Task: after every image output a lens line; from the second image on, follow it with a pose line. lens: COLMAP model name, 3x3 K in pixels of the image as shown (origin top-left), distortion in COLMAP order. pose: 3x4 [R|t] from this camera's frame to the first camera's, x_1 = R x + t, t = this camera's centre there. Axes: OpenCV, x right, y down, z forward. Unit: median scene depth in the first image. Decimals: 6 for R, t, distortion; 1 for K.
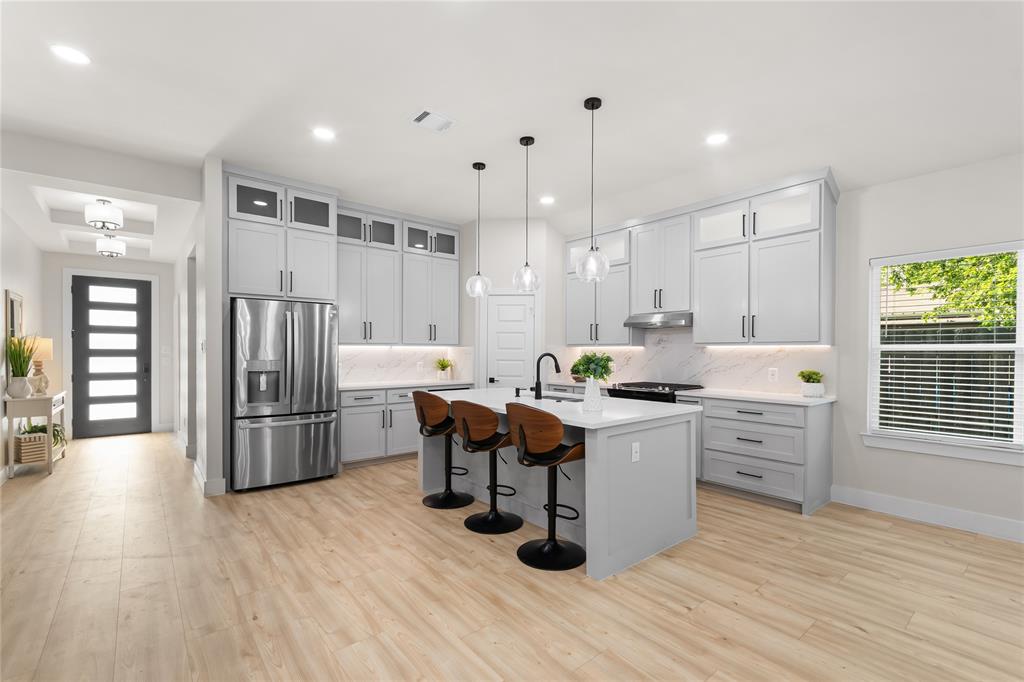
lens RADIAL K [[450.7, 0, 517.4], [0, 450.7, 358.9], [0, 0, 1]] dist [0.003139, 0.000948]
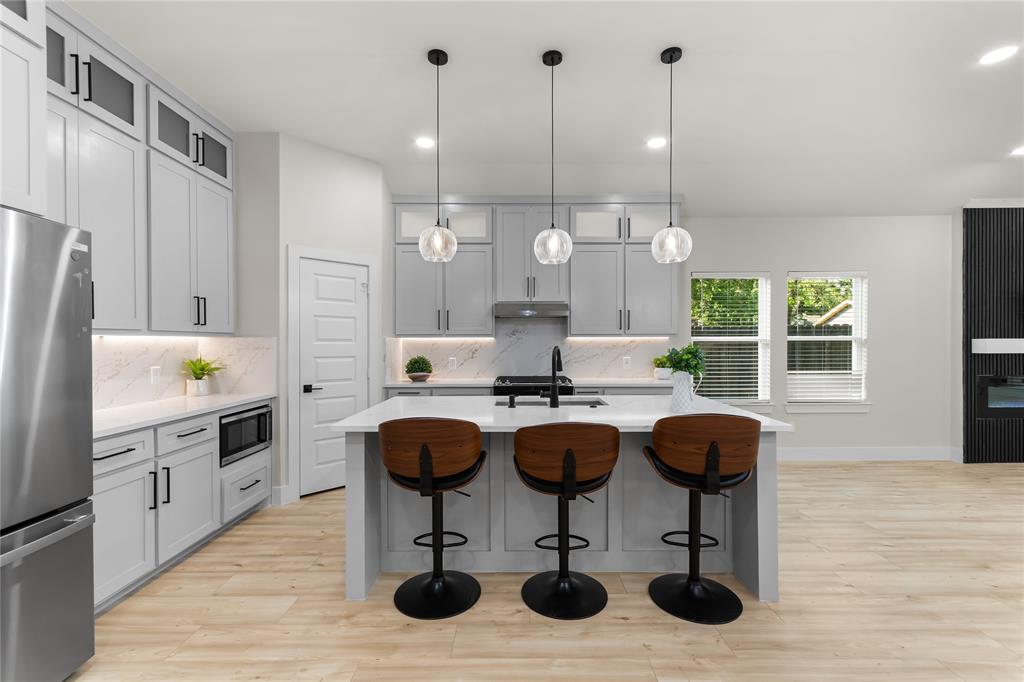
lens RADIAL K [[450.7, 0, 513.4], [0, 450.7, 344.2], [0, 0, 1]] dist [0.003139, 0.000948]
pose [[0.640124, -0.009293, 0.768216, -0.464727], [0.017525, 0.999843, -0.002508, -0.012475], [-0.768072, 0.015068, 0.640186, 0.456043]]
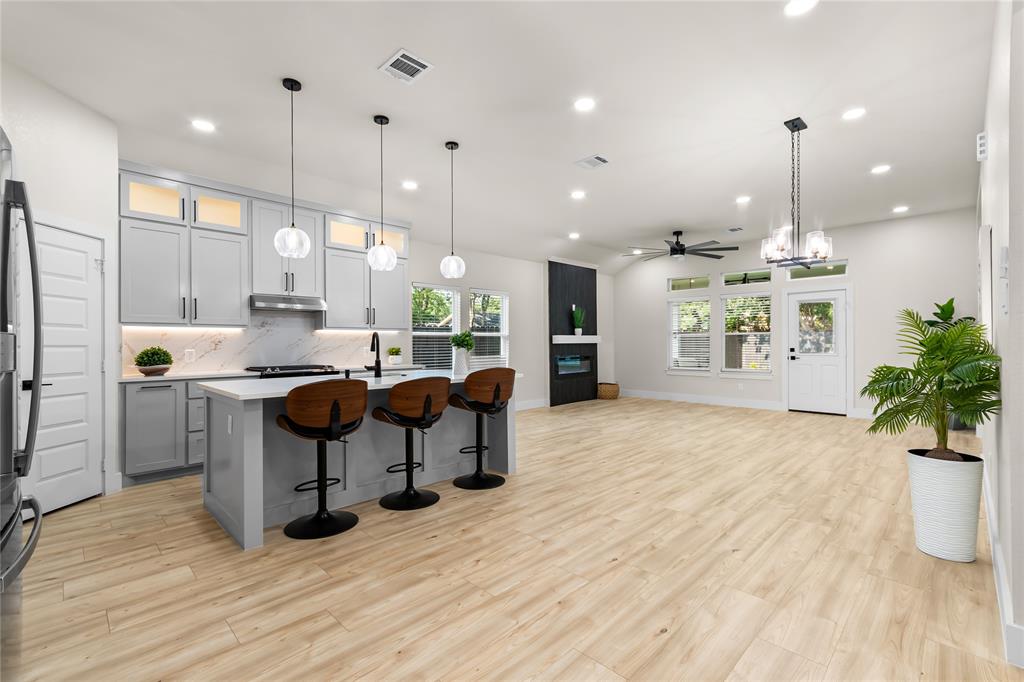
lens RADIAL K [[450.7, 0, 515.5], [0, 450.7, 343.2], [0, 0, 1]] dist [0.003139, 0.000948]
pose [[-0.094359, 0.000098, 0.995538, -0.791473], [0.023684, 0.999717, 0.002146, 0.014851], [-0.995256, 0.023781, -0.094335, 0.633937]]
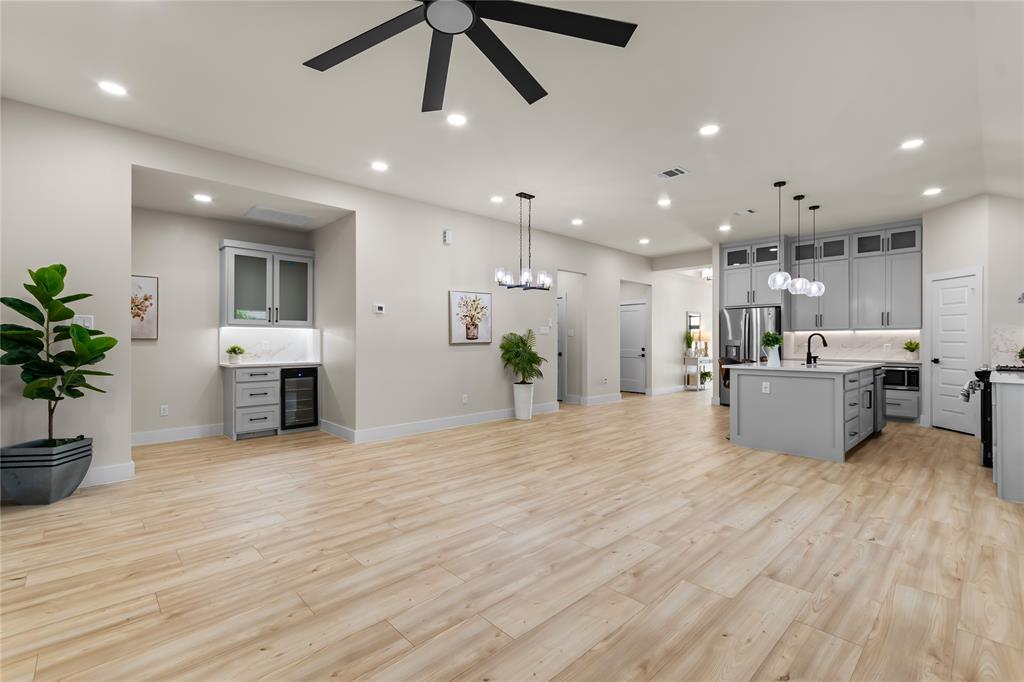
lens RADIAL K [[450.7, 0, 510.0], [0, 450.7, 339.6], [0, 0, 1]] dist [0.003139, 0.000948]
pose [[0.057426, -0.006589, -0.998328, 1.193880], [-0.019223, 0.999786, -0.007705, 0.031593], [0.998165, 0.019633, 0.057287, -0.063172]]
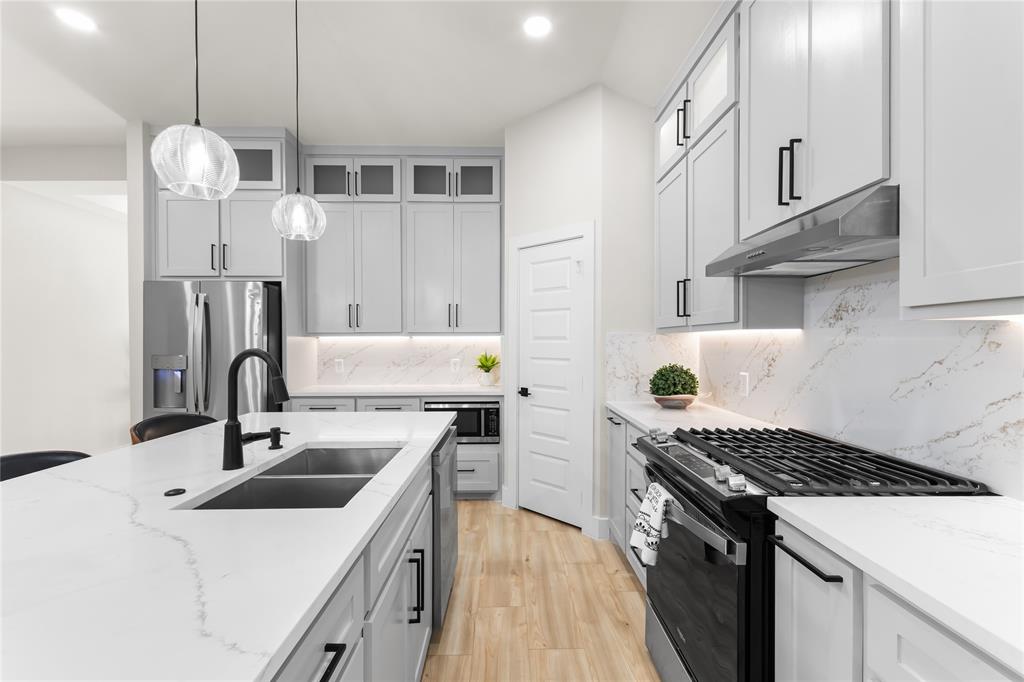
lens RADIAL K [[450.7, 0, 512.0], [0, 450.7, 346.1], [0, 0, 1]] dist [0.003139, 0.000948]
pose [[0.777076, 0.000599, -0.629406, 0.383359], [-0.005528, 0.999967, -0.005873, -0.011631], [0.629382, 0.008043, 0.777054, 0.679698]]
